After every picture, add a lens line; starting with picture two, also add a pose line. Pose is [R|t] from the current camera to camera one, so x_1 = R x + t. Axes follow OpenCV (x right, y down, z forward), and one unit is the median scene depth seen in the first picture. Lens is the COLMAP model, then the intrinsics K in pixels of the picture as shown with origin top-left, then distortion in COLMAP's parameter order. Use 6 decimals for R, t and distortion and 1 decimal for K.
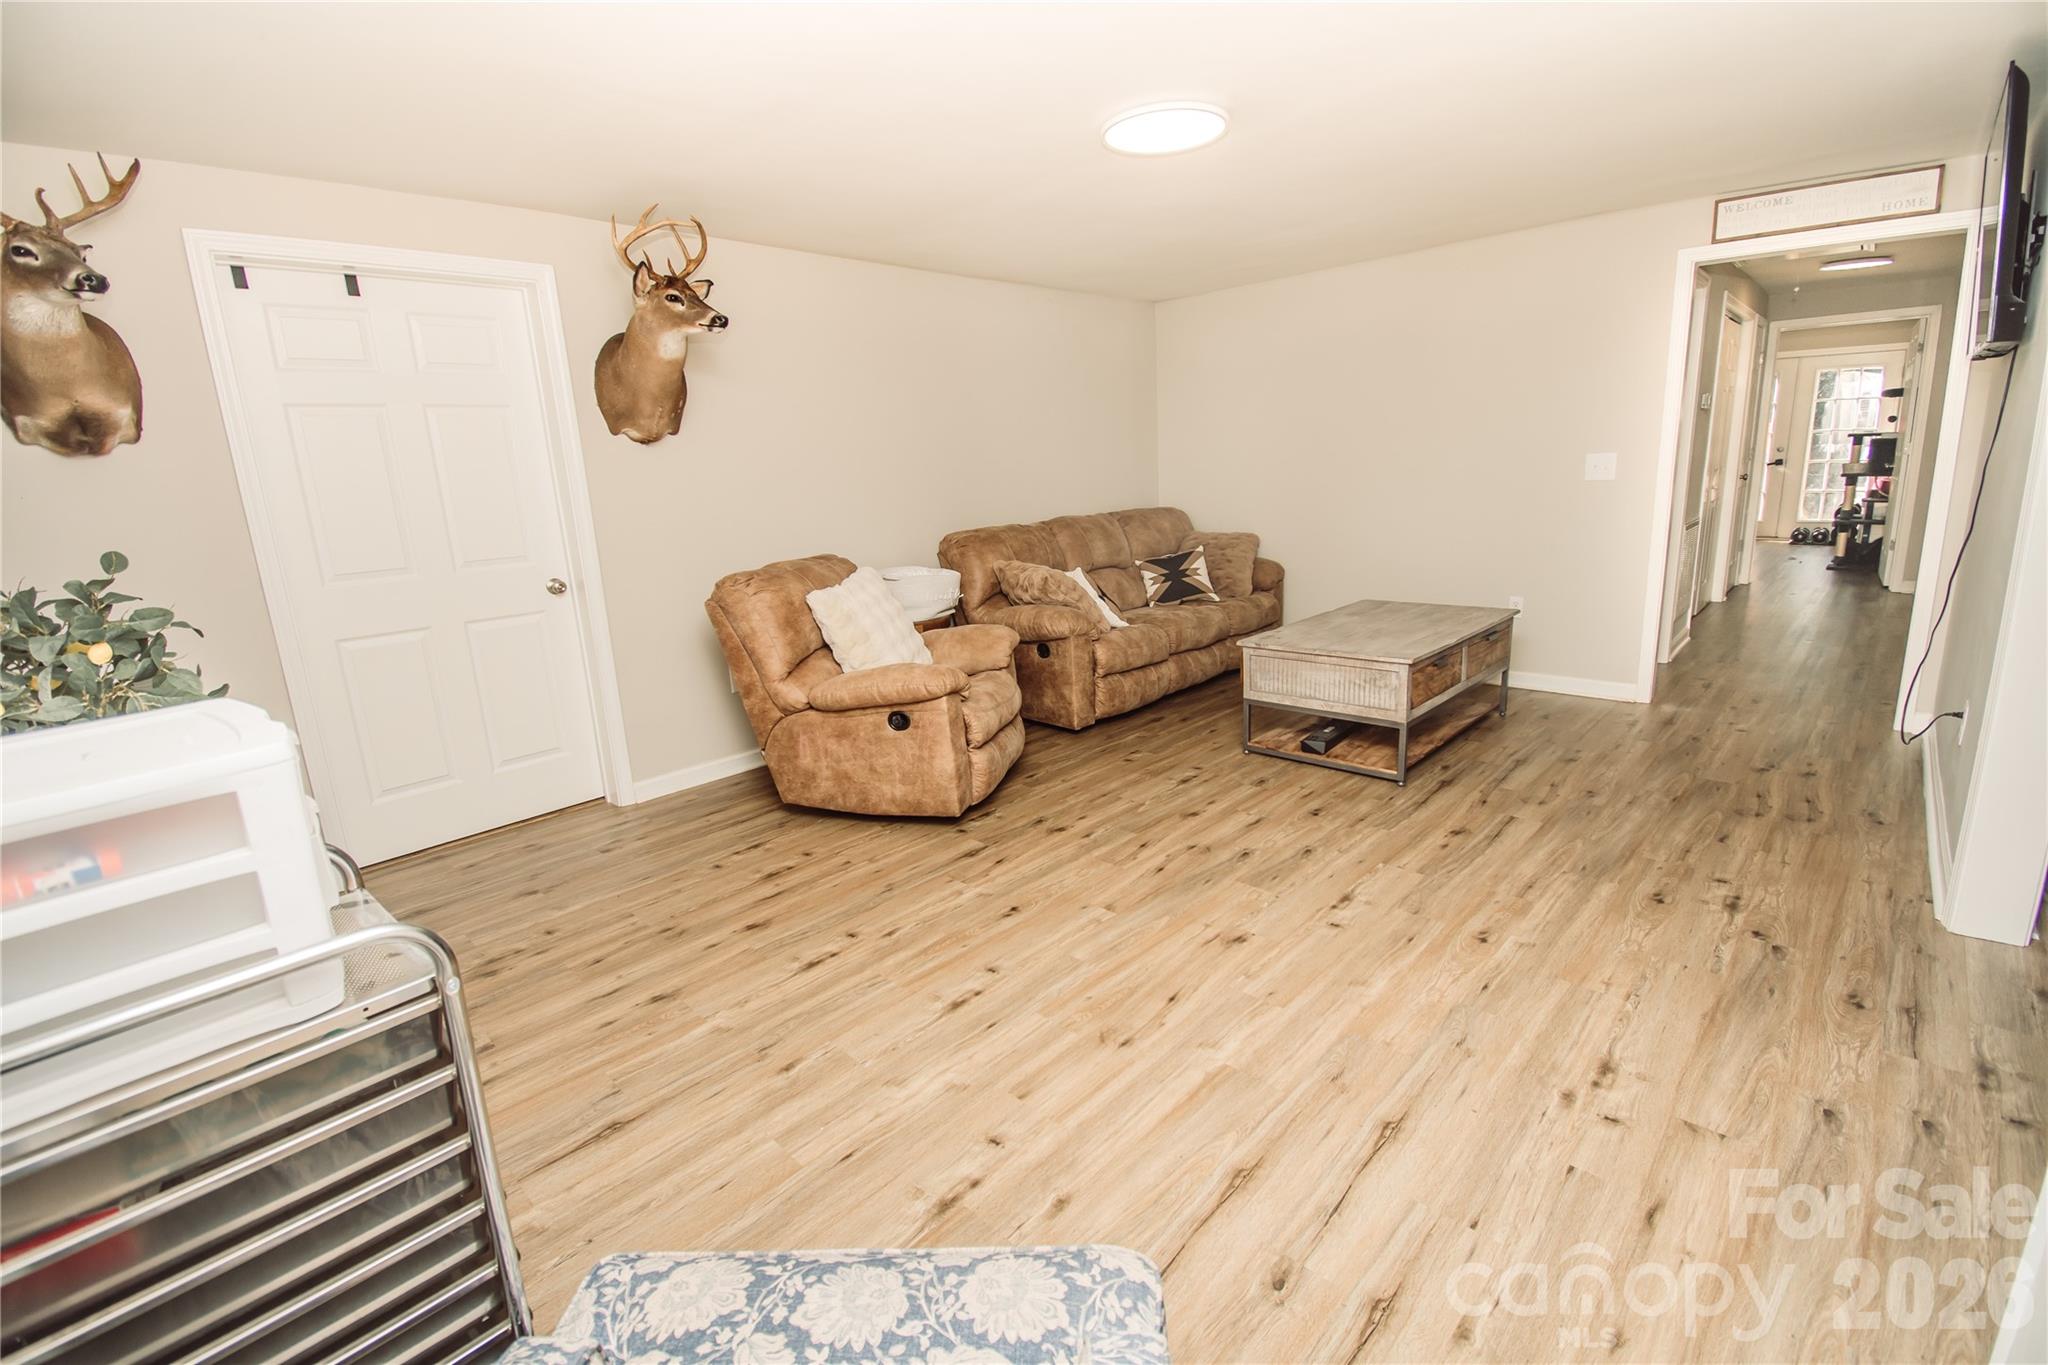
lens RADIAL K [[939.7, 0, 1025.2], [0, 939.7, 676.3], [0, 0, 1]] dist [0.001076, -0.000105]
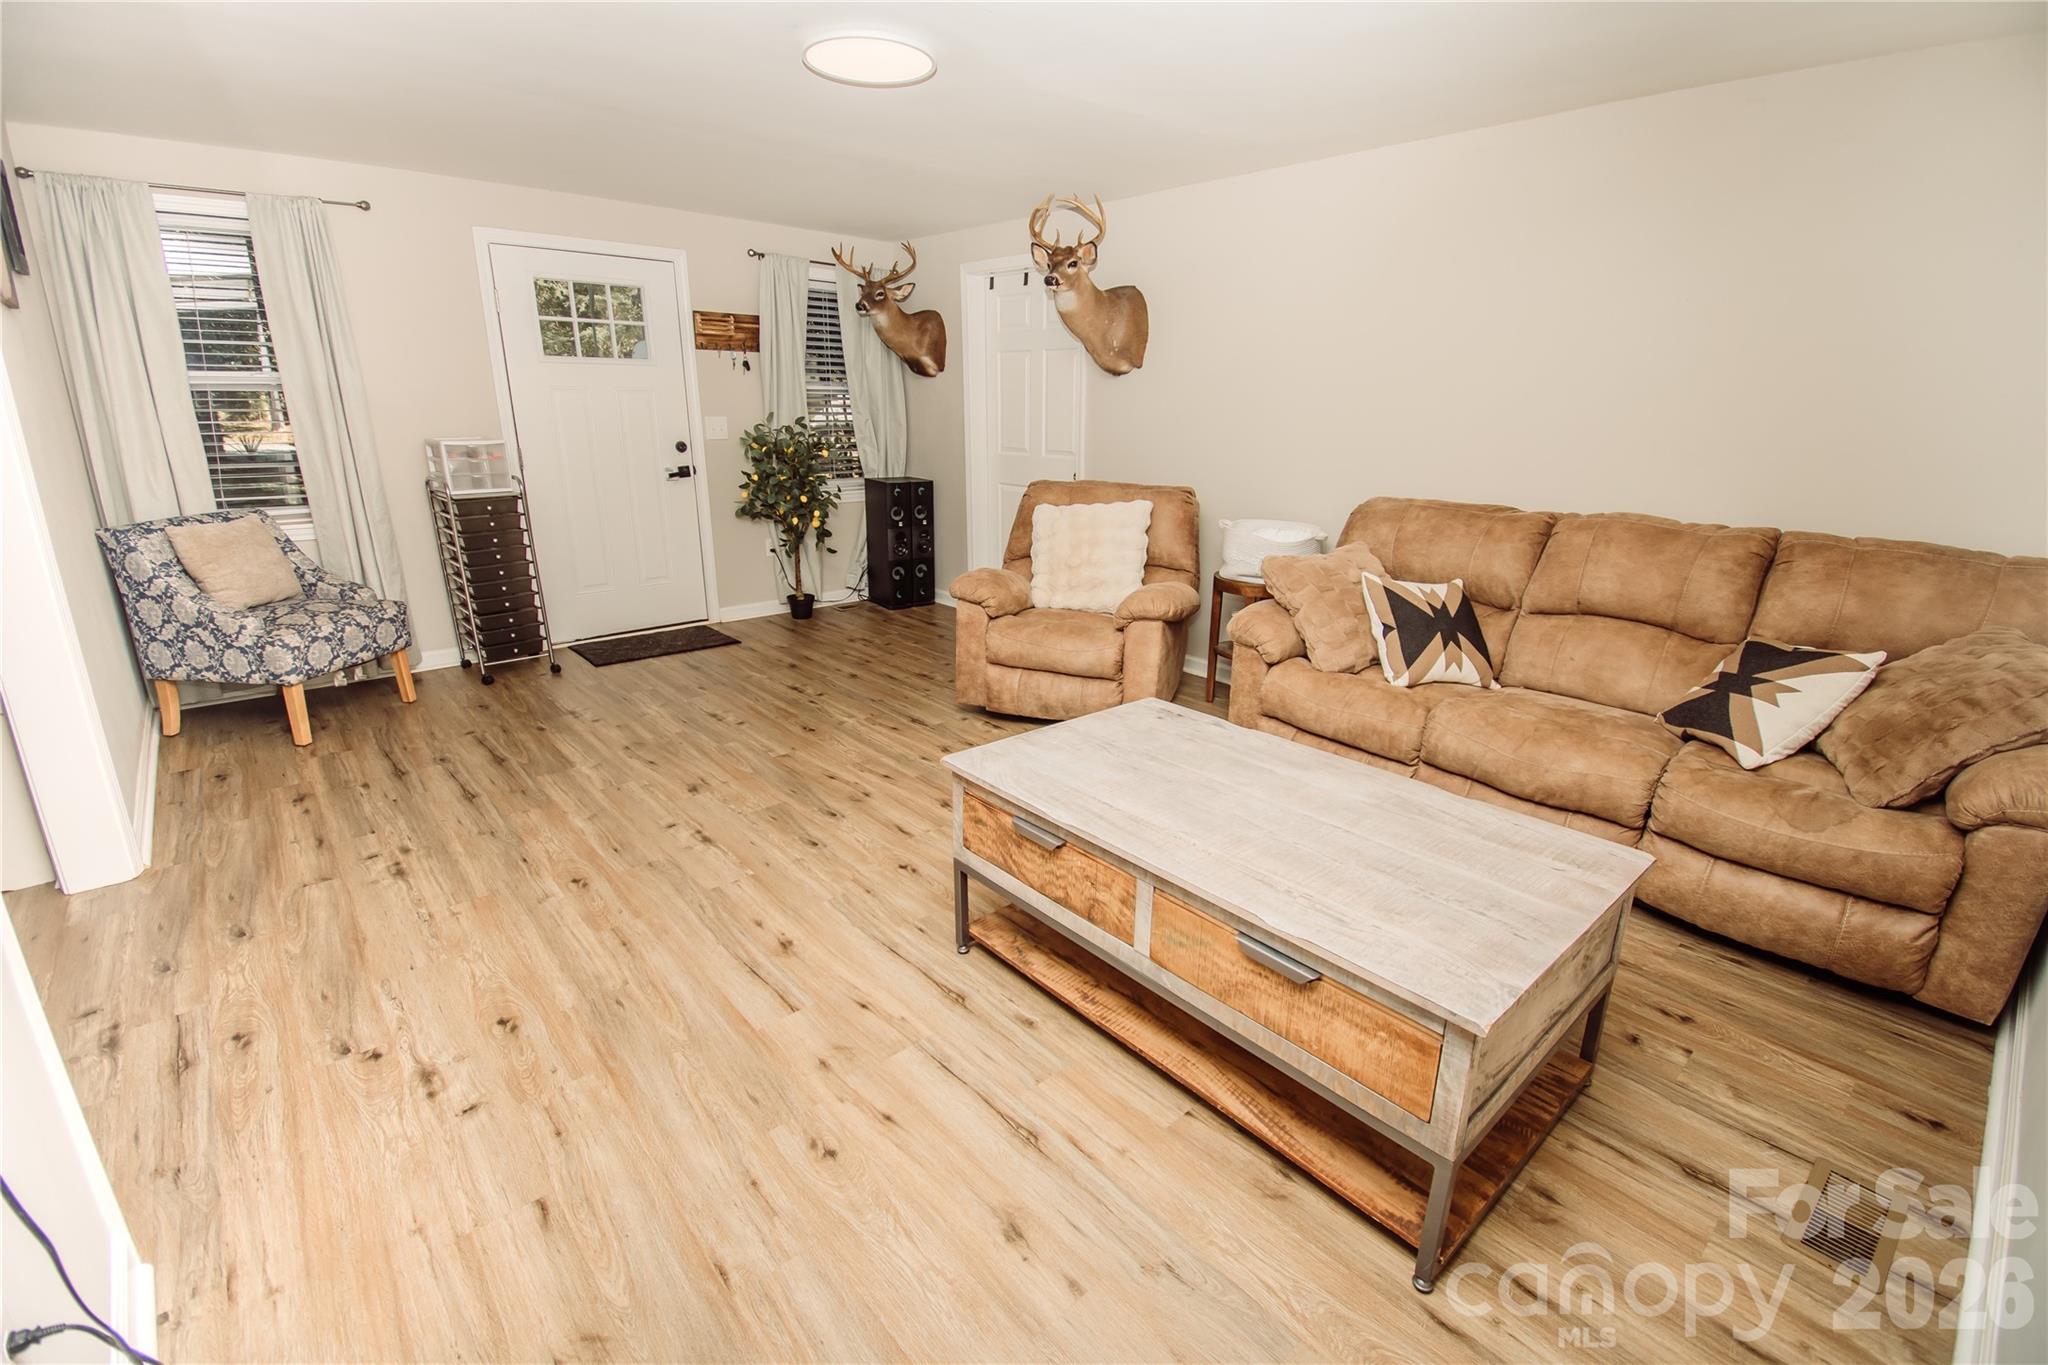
lens RADIAL K [[939.7, 0, 1024.5], [0, 939.7, 680.7], [0, 0, 1]] dist [0.001076, -0.000105]
pose [[-0.116200, 0.327641, -0.937630, 1.308098], [-0.230683, 0.909307, 0.346332, -0.392723], [0.966066, 0.256539, -0.030080, 1.423503]]
